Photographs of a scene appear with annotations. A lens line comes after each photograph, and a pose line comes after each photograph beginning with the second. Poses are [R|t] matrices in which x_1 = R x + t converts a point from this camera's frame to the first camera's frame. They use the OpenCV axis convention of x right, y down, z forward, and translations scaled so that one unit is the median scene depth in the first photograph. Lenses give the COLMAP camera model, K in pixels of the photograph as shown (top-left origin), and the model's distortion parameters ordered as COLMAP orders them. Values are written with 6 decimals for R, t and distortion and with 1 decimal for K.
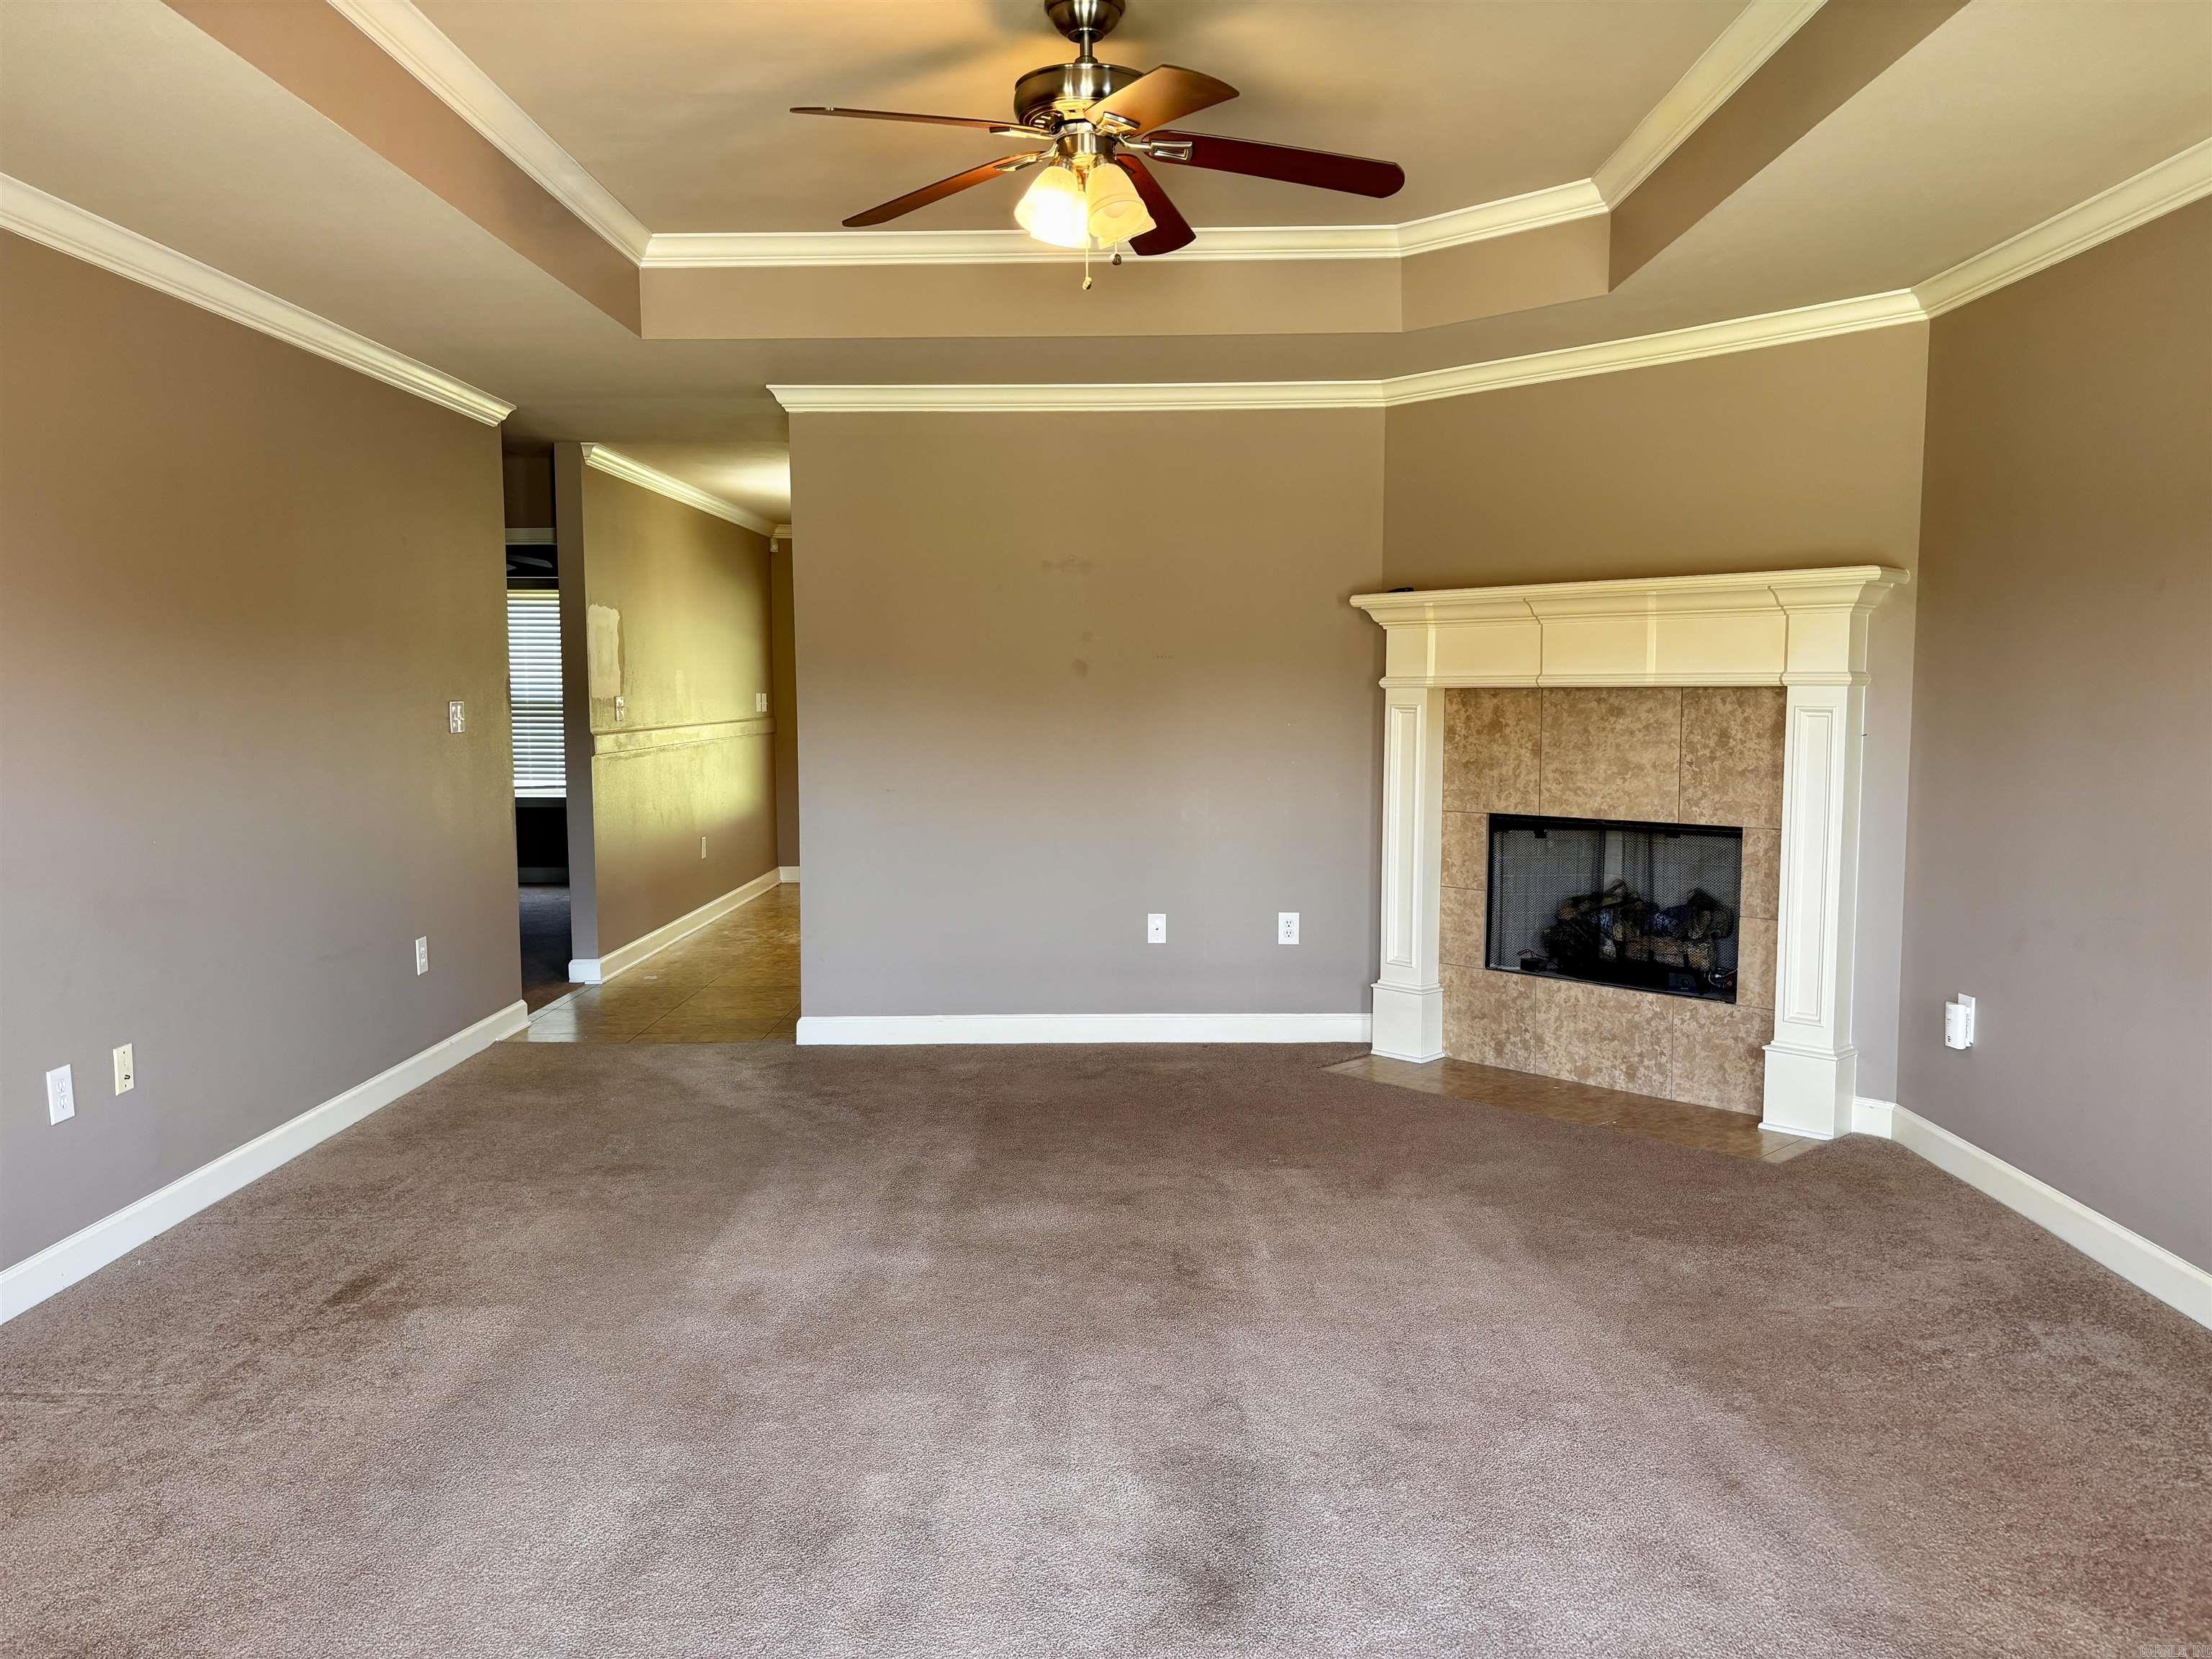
lens RADIAL K [[1664.8, 0, 1106.0], [0, 1664.8, 829.5], [0, 0, 1]] dist [0.050954, -0.047930]
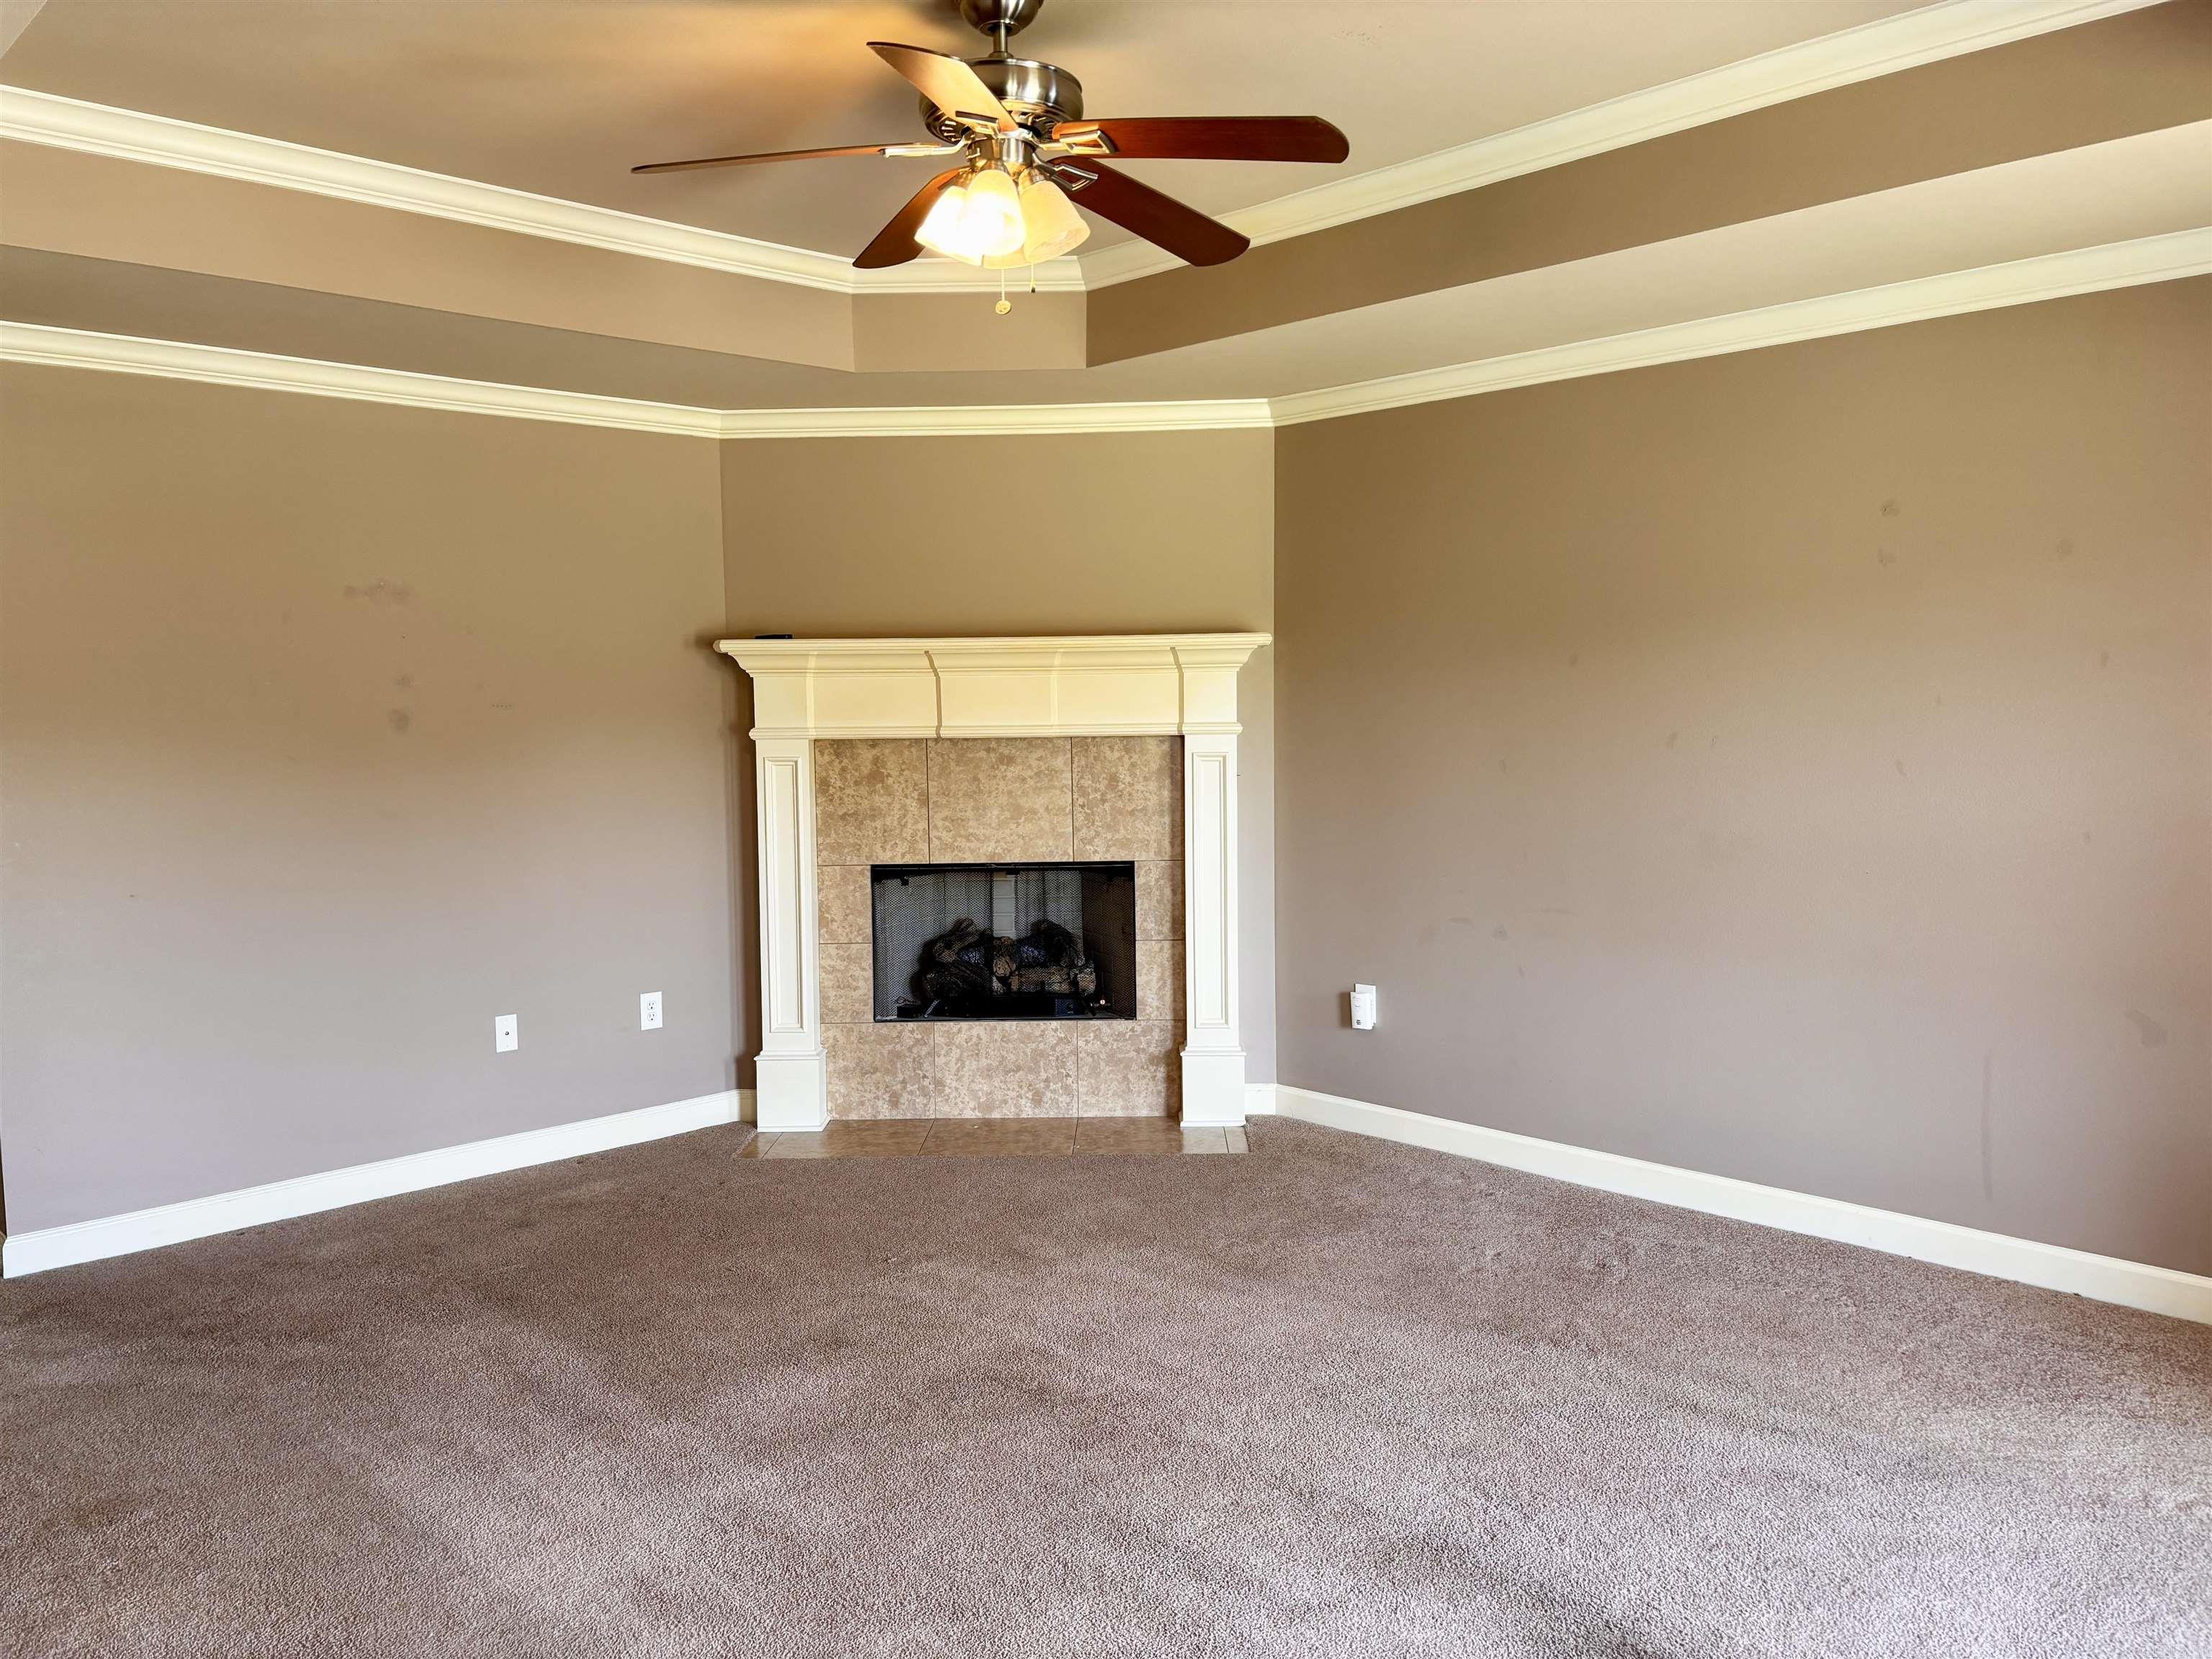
lens RADIAL K [[1647.5, 0, 1111.0], [0, 1647.5, 826.3], [0, 0, 1]] dist [0.150035, -0.187737]
pose [[0.708800, -0.057978, 0.703022, -0.376124], [0.070259, 0.997463, 0.011424, -0.035399], [-0.701901, 0.041297, 0.711076, 0.210992]]
